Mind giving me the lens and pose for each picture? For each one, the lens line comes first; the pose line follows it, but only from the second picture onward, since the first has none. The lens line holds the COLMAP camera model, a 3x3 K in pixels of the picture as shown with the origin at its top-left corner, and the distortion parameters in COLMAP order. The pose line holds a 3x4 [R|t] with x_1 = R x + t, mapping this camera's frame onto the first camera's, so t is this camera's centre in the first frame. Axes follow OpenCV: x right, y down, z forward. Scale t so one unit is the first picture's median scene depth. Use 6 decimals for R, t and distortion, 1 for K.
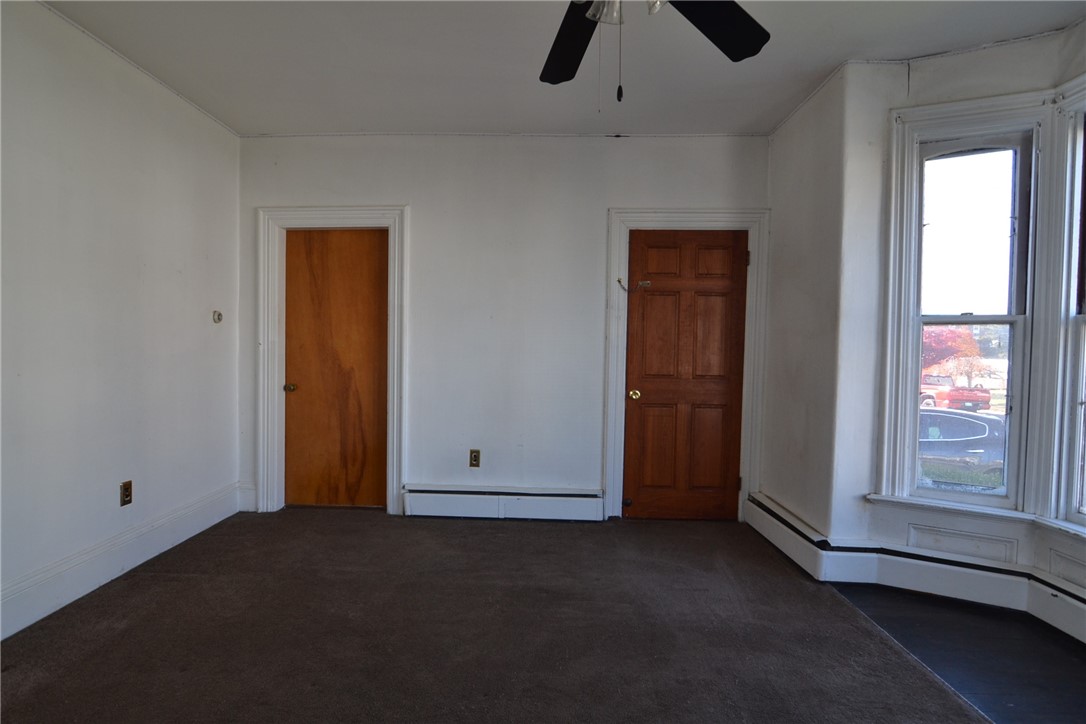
lens RADIAL K [[539.7, 0, 537.3], [0, 539.7, 365.3], [0, 0, 1]] dist [-0.032185, 0.010133]
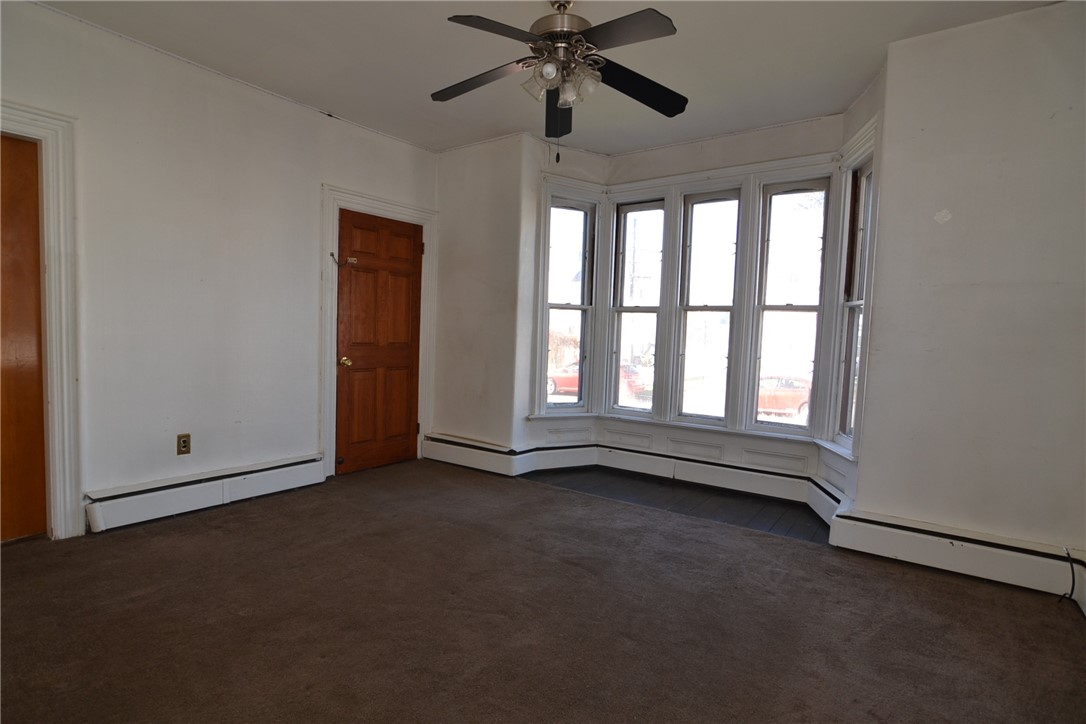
lens RADIAL K [[539.7, 0, 537.3], [0, 539.7, 365.3], [0, 0, 1]] dist [-0.032185, 0.010133]
pose [[0.566361, -0.050299, 0.822621, -0.498323], [0.005058, 0.998329, 0.057561, 0.001637], [-0.824142, -0.028439, 0.565669, 0.063181]]
